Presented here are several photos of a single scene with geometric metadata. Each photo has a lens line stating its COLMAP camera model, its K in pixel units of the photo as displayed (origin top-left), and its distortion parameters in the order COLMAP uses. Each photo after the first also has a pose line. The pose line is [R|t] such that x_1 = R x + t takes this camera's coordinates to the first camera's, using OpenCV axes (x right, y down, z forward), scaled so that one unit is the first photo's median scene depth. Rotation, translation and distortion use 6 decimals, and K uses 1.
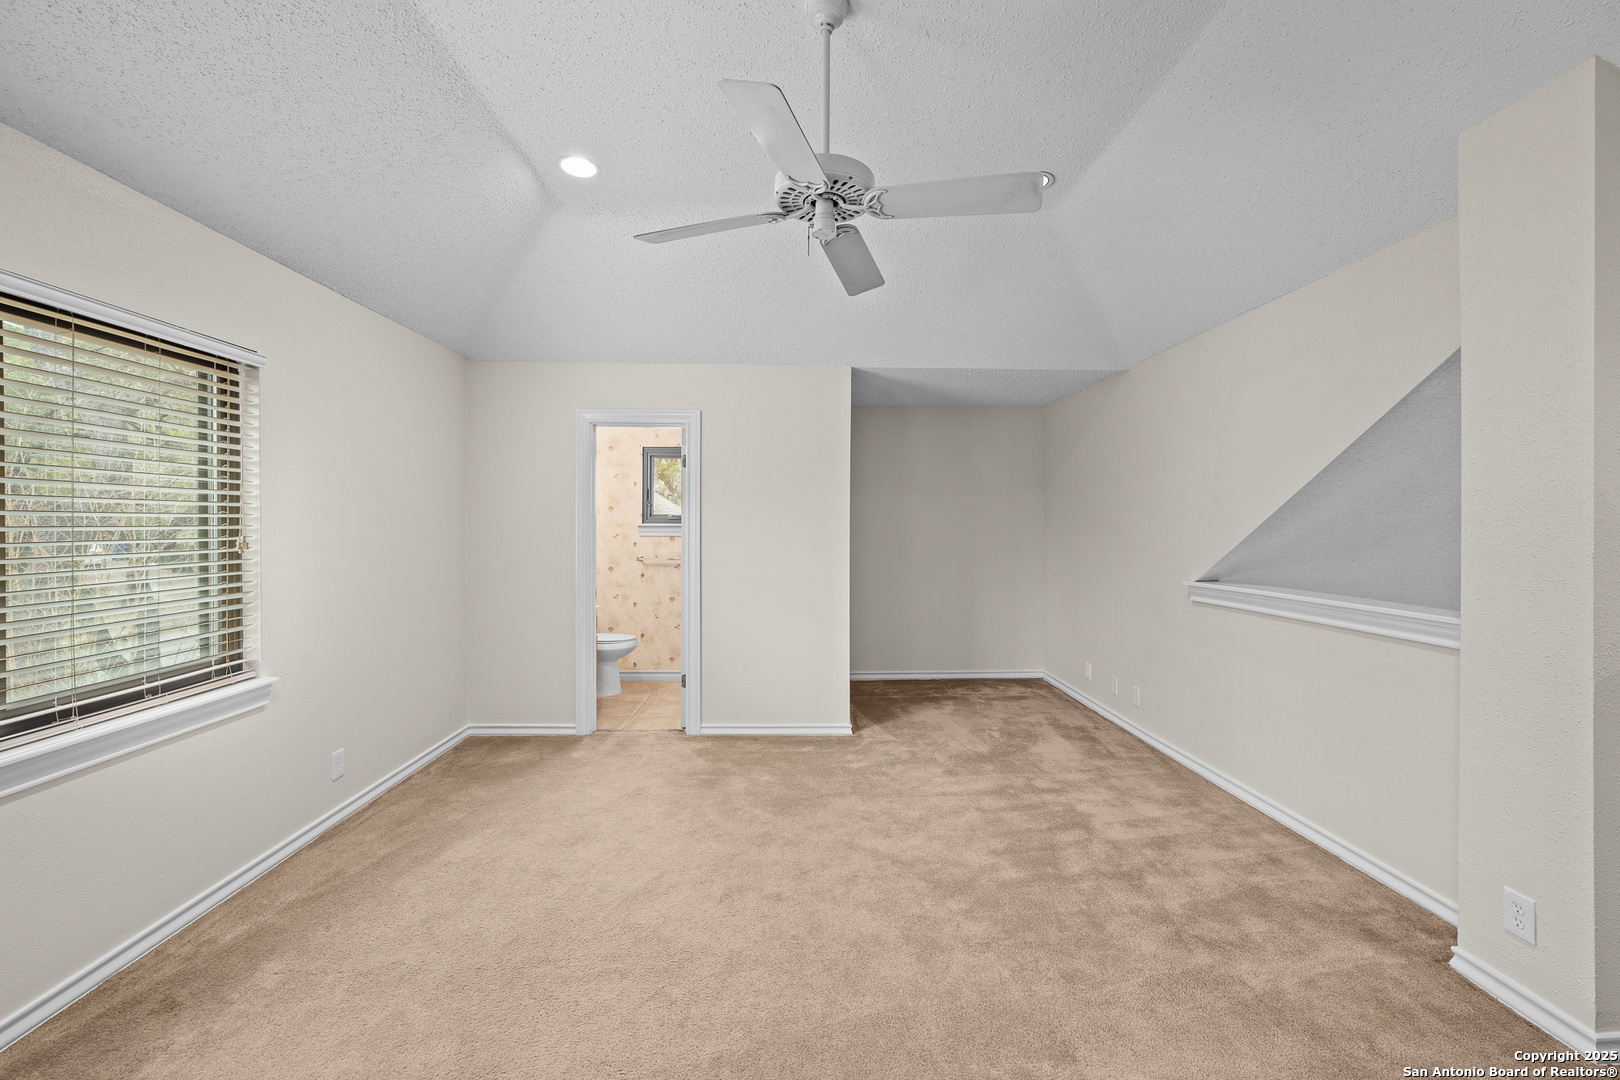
lens RADIAL K [[664.8, 0, 774.2], [0, 664.8, 517.5], [0, 0, 1]] dist [-0.015764, 0.004614]
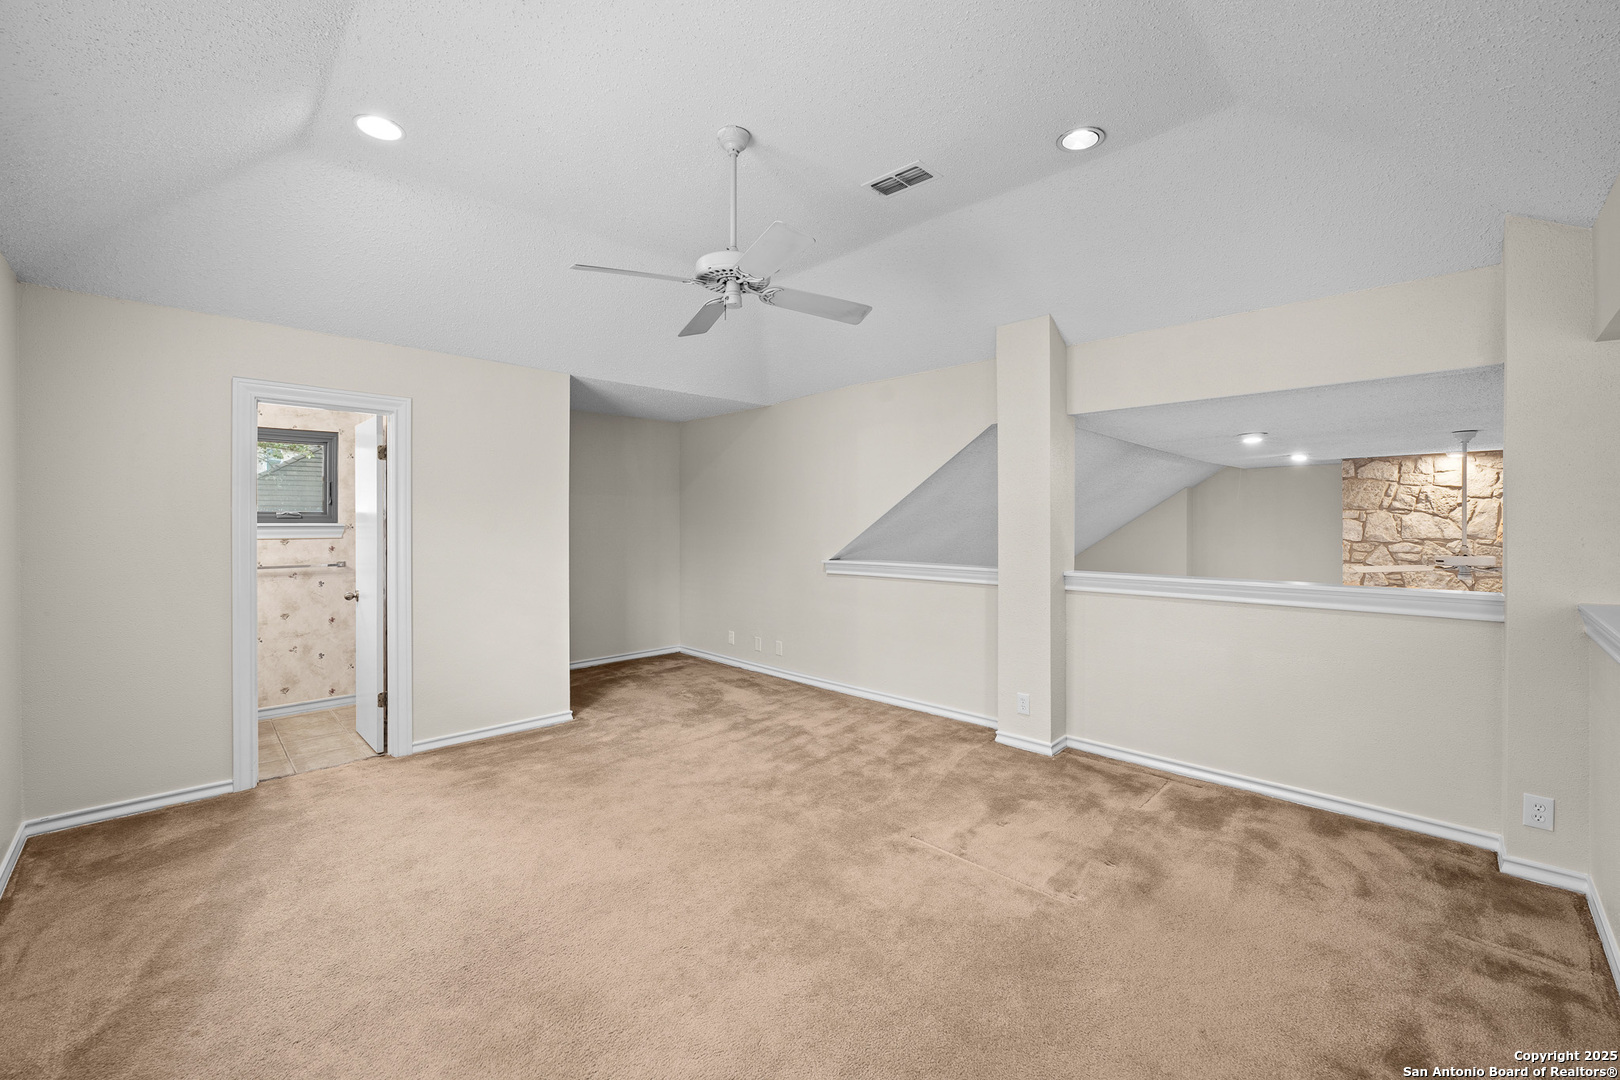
lens RADIAL K [[664.8, 0, 808.4], [0, 664.8, 526.4], [0, 0, 1]] dist [-0.015764, 0.004614]
pose [[0.733514, -0.010397, 0.679595, -0.456877], [-0.001223, 0.999861, 0.016617, -0.004458], [-0.679673, -0.013020, 0.733399, -0.054835]]
